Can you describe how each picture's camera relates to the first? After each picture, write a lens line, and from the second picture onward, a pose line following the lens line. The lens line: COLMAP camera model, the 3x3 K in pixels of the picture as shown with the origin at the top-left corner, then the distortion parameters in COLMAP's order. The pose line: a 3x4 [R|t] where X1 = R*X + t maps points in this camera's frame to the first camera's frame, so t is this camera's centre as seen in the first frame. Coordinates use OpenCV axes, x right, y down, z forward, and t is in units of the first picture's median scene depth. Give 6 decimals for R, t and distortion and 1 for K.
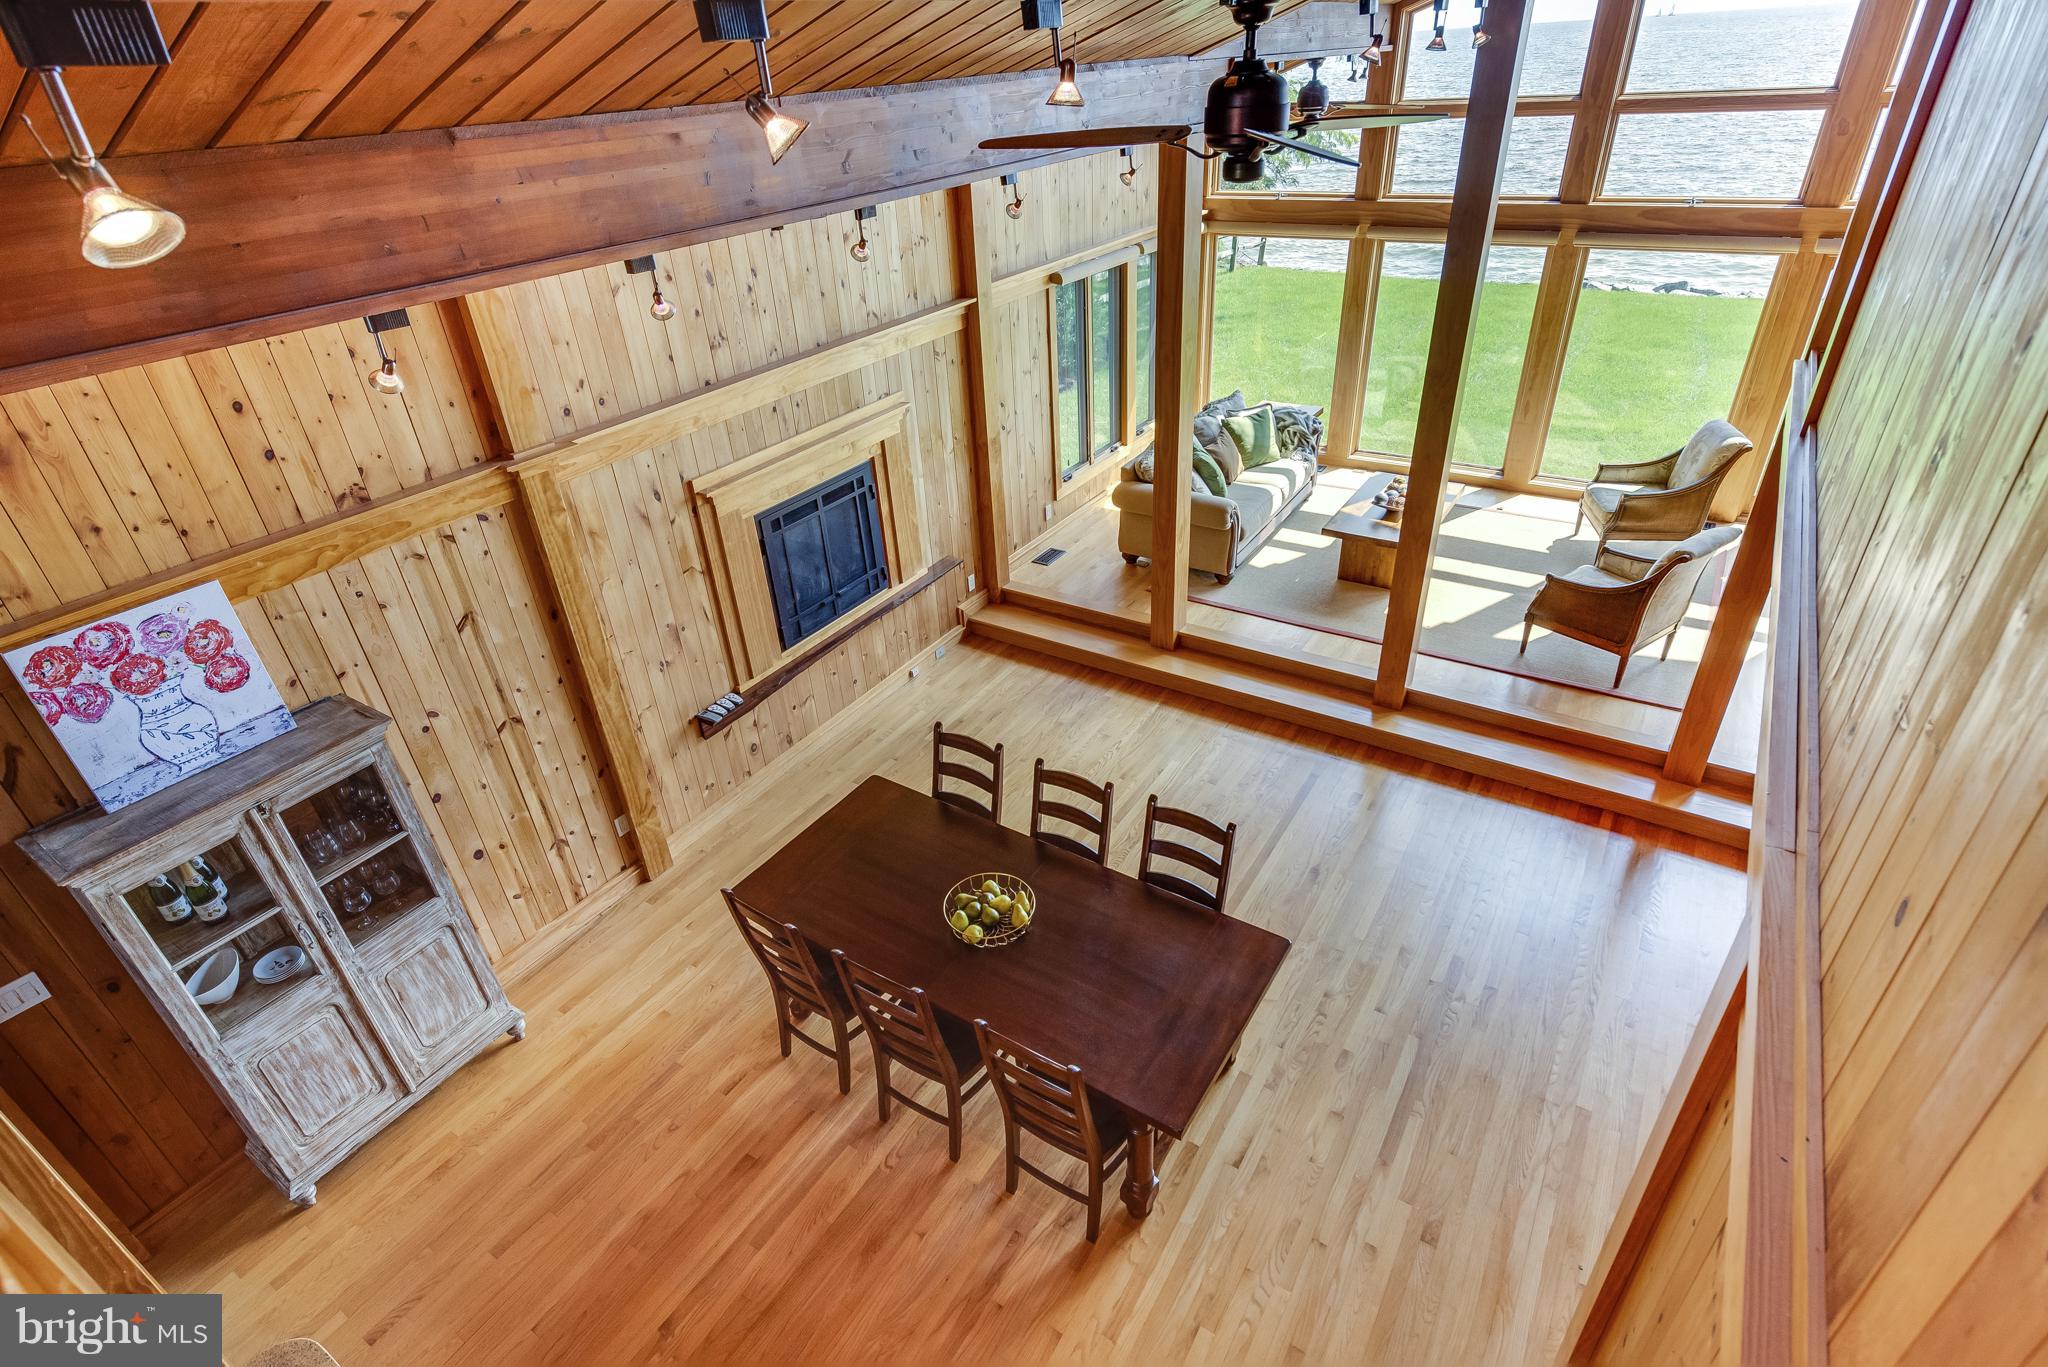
lens RADIAL K [[1030.1, 0, 1012.2], [0, 1030.1, 695.2], [0, 0, 1]] dist [0.004146, 0.000320]
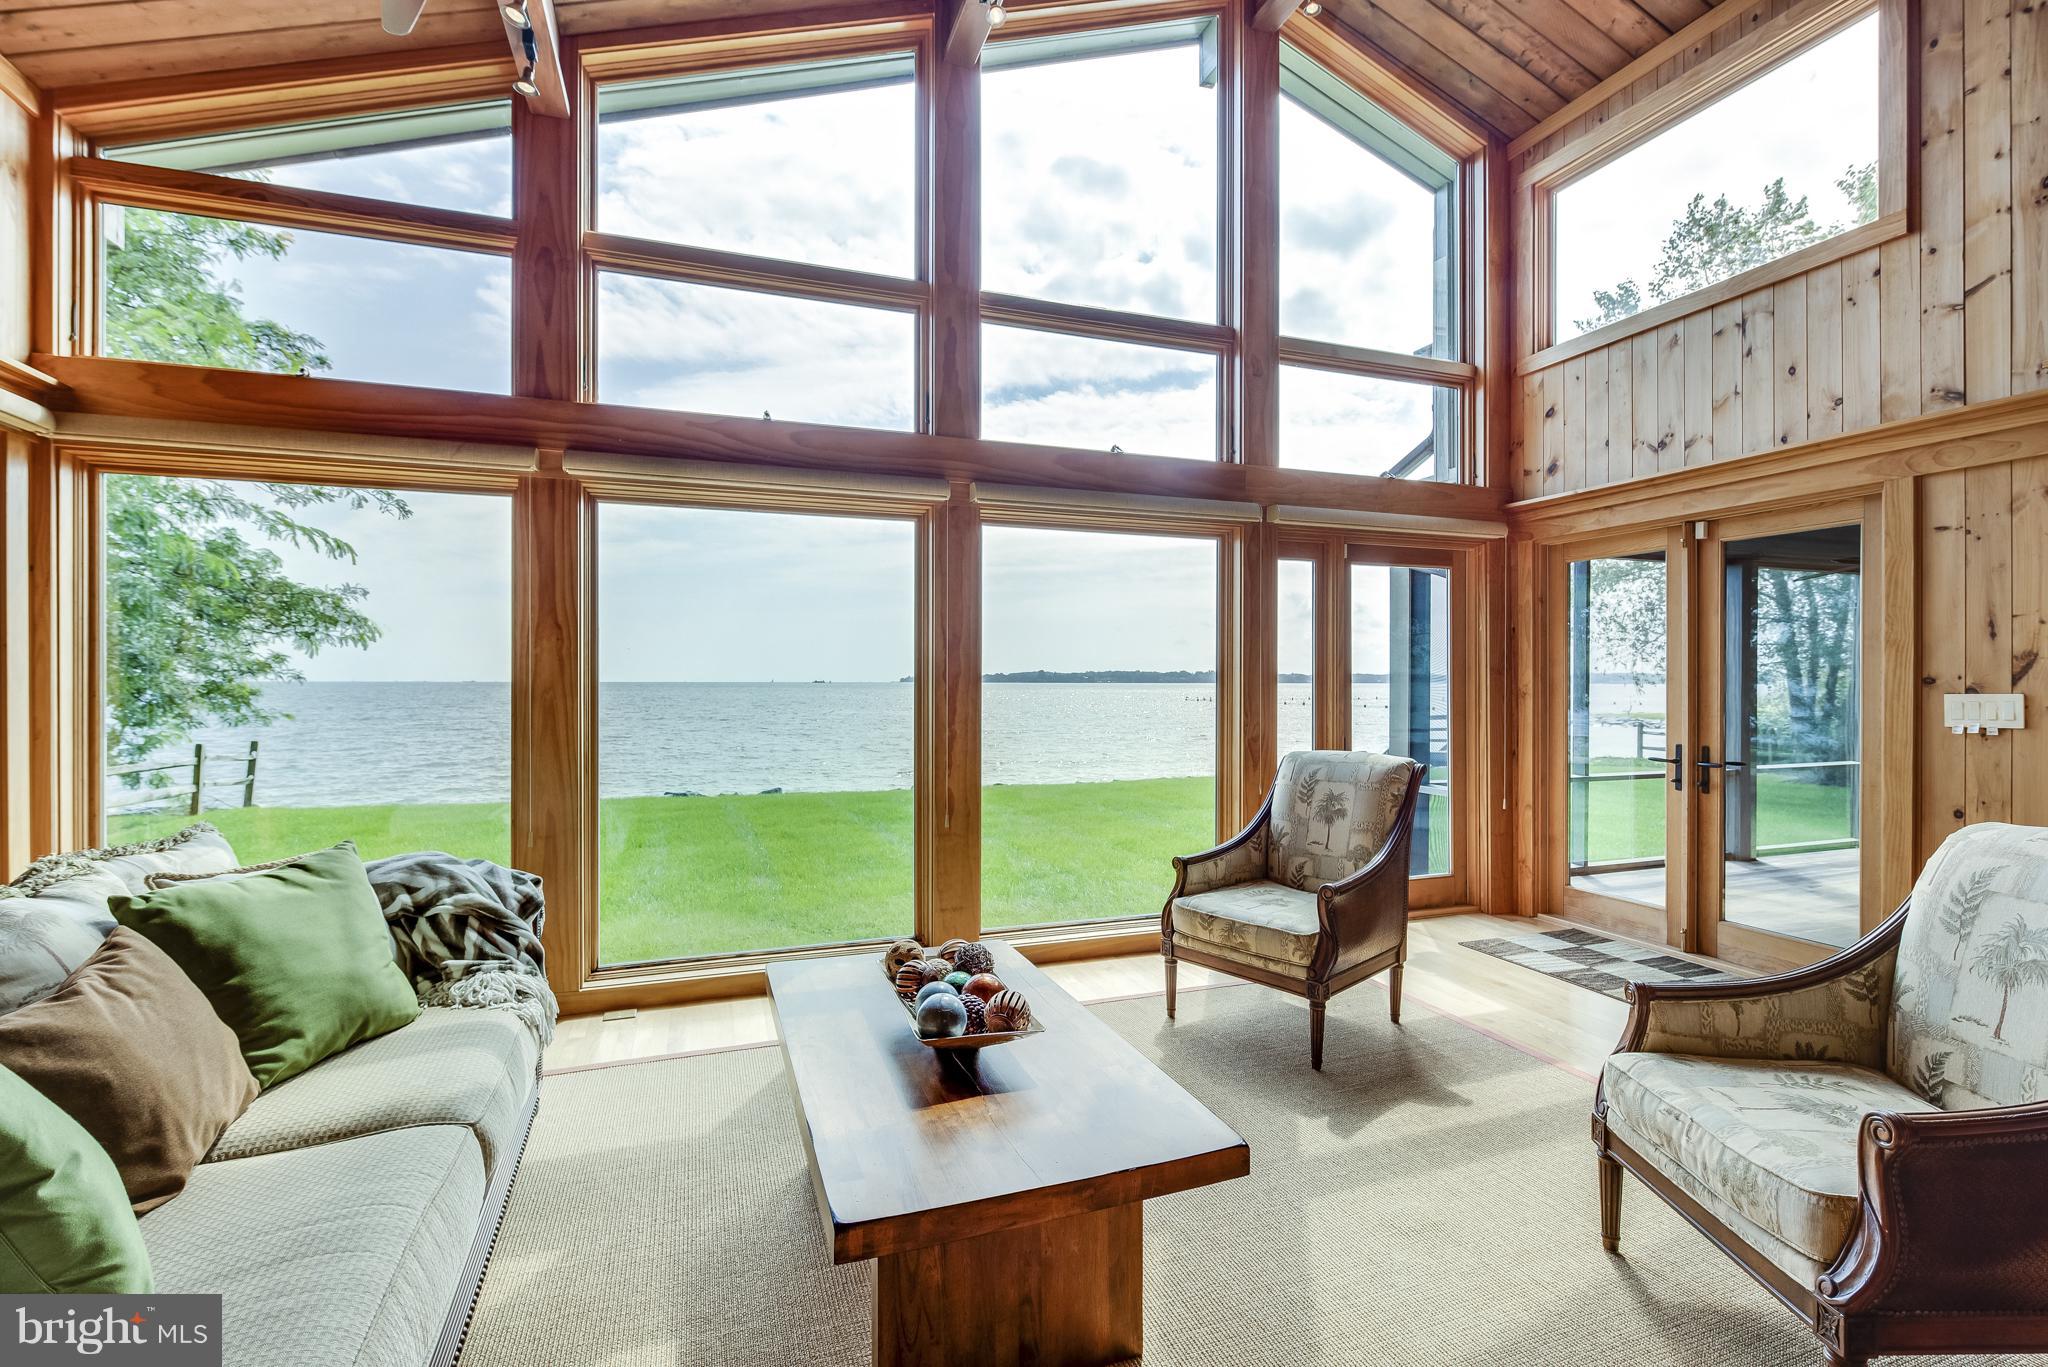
lens RADIAL K [[913.9, 0, 1021.6], [0, 913.9, 681.3], [0, 0, 1]] dist [0.000346, -0.000035]
pose [[0.607323, 0.052359, 0.792727, 0.172189], [0.393355, 0.847115, -0.357308, -0.167368], [-0.690239, 0.528825, 0.493877, 0.781287]]
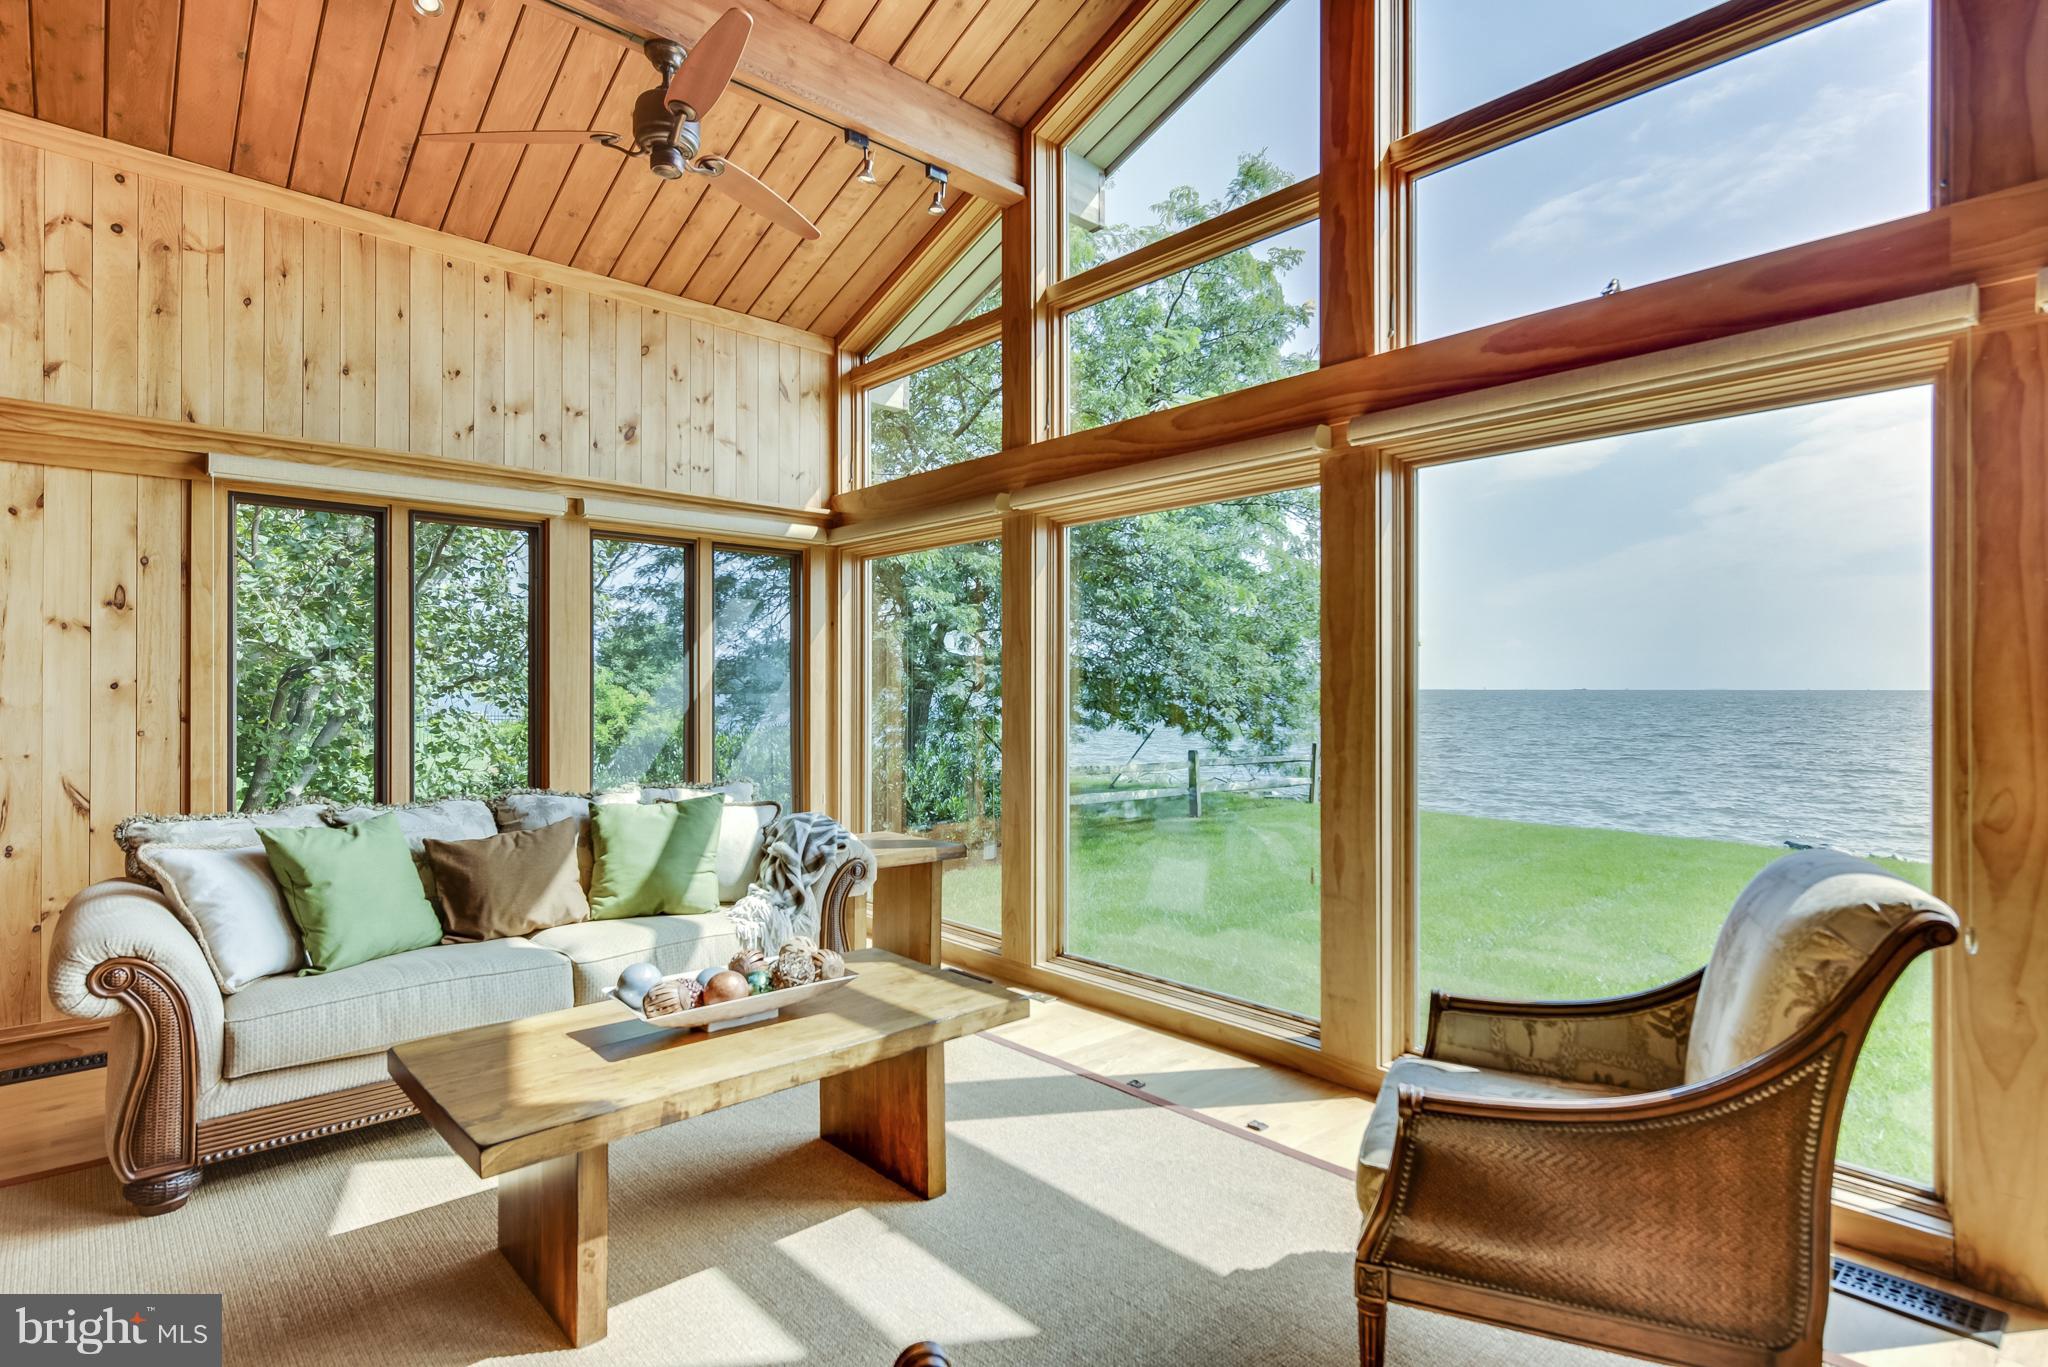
lens RADIAL K [[1030.1, 0, 1034.2], [0, 1030.1, 692.0], [0, 0, 1]] dist [0.004146, 0.000320]
pose [[0.967541, 0.055126, -0.246627, 0.521364], [-0.176241, 0.846618, -0.502172, -0.129034], [0.181116, 0.529338, 0.828854, 0.686026]]
